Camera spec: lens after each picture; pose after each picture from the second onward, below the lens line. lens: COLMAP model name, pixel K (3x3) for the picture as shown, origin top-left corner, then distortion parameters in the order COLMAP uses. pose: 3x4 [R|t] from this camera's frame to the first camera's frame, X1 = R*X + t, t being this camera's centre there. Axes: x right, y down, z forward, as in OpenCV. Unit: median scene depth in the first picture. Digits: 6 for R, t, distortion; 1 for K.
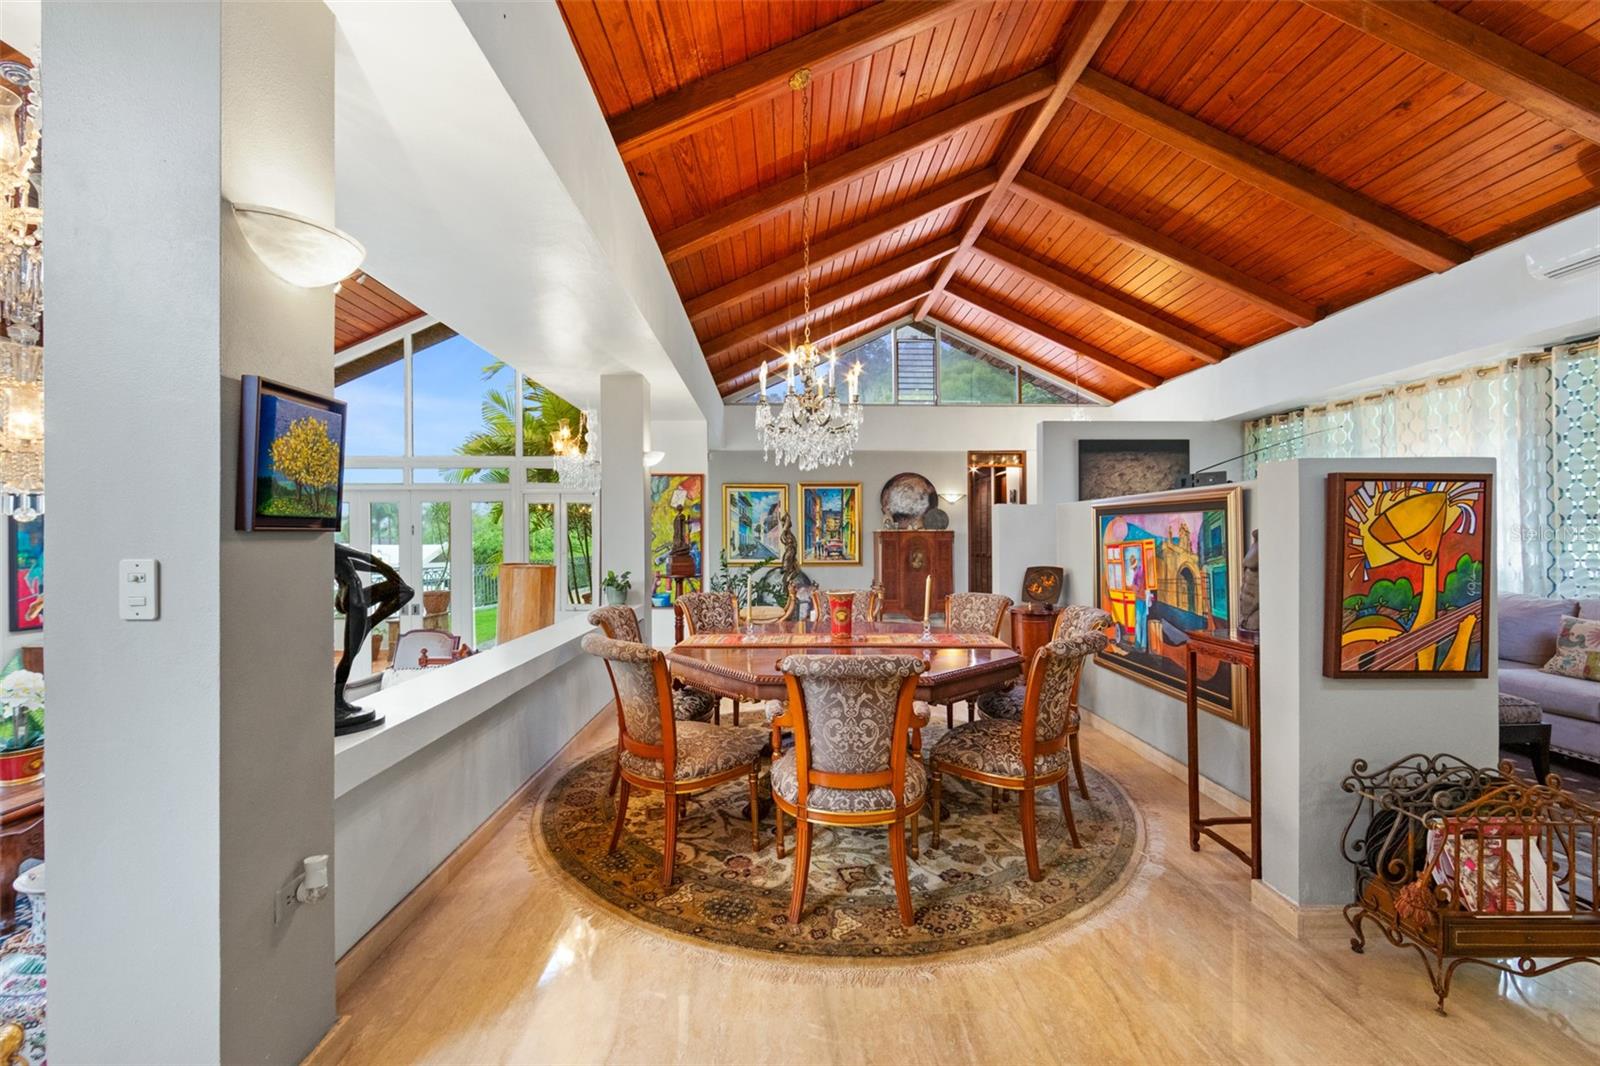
lens RADIAL K [[633.8, 0, 806.2], [0, 633.8, 538.7], [0, 0, 1]] dist [-0.000824, -0.000429]
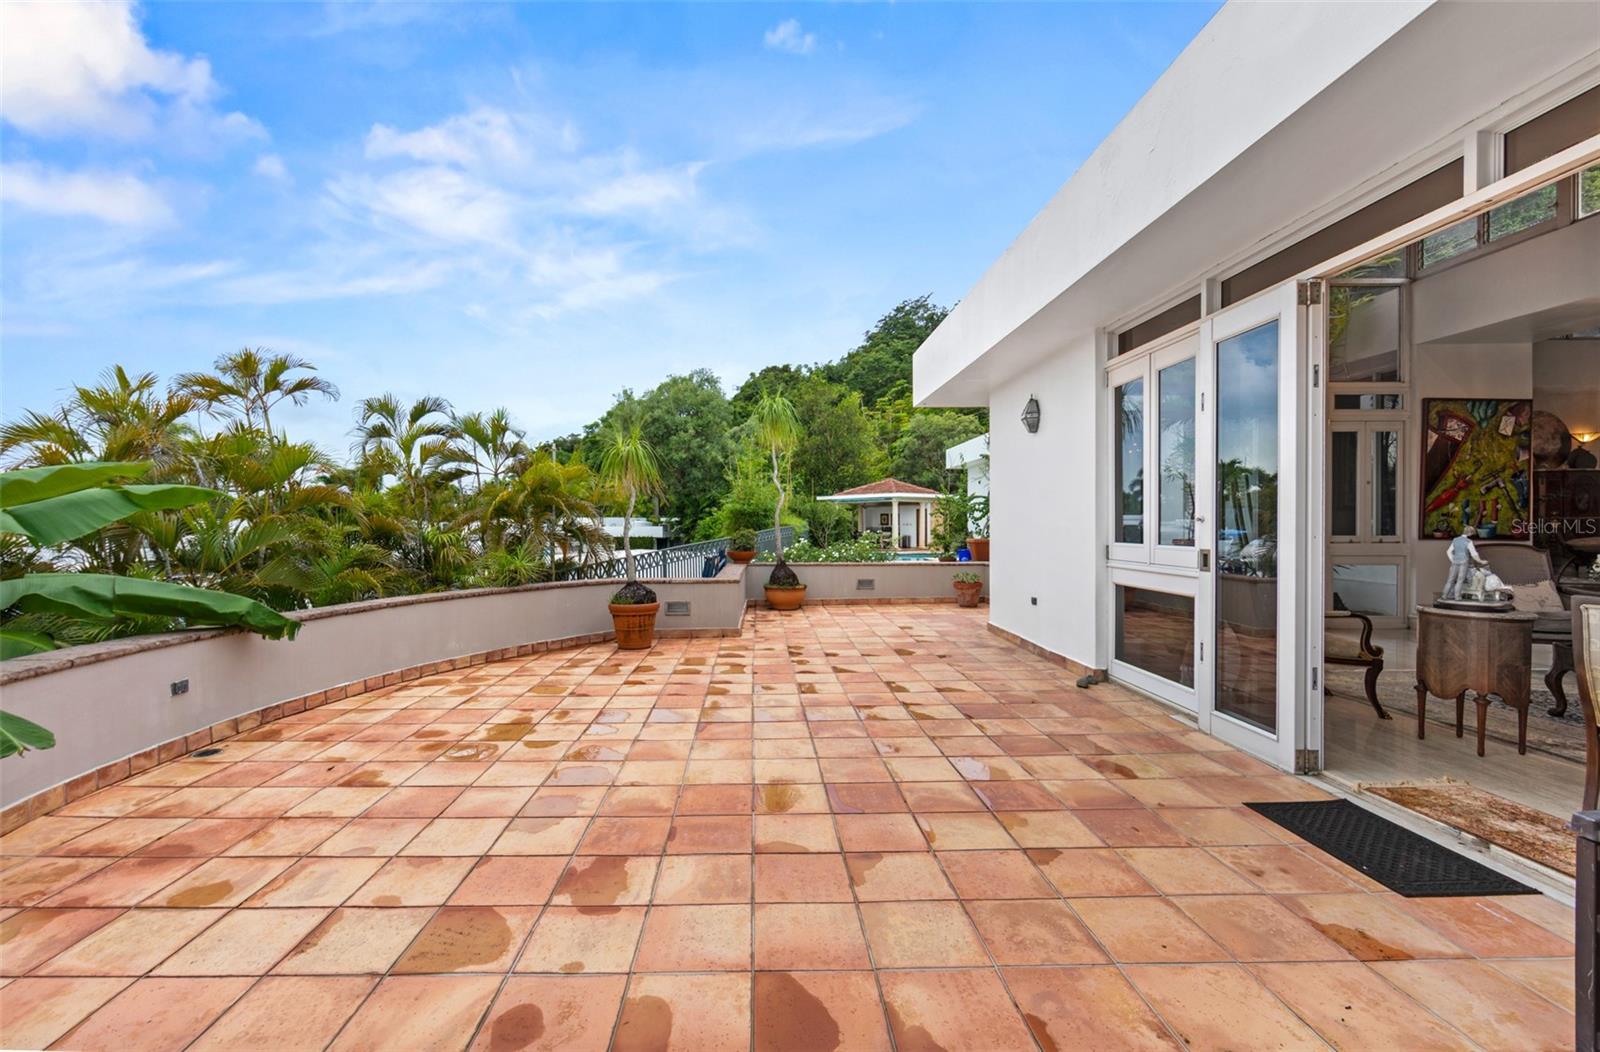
lens RADIAL K [[633.8, 0, 794.5], [0, 633.8, 523.4], [0, 0, 1]] dist [-0.000824, -0.000429]
pose [[0.999545, 0.002250, -0.030087, -2.149297], [-0.001981, 0.999958, 0.008978, 0.135689], [0.030106, -0.008914, 0.999507, 0.028294]]
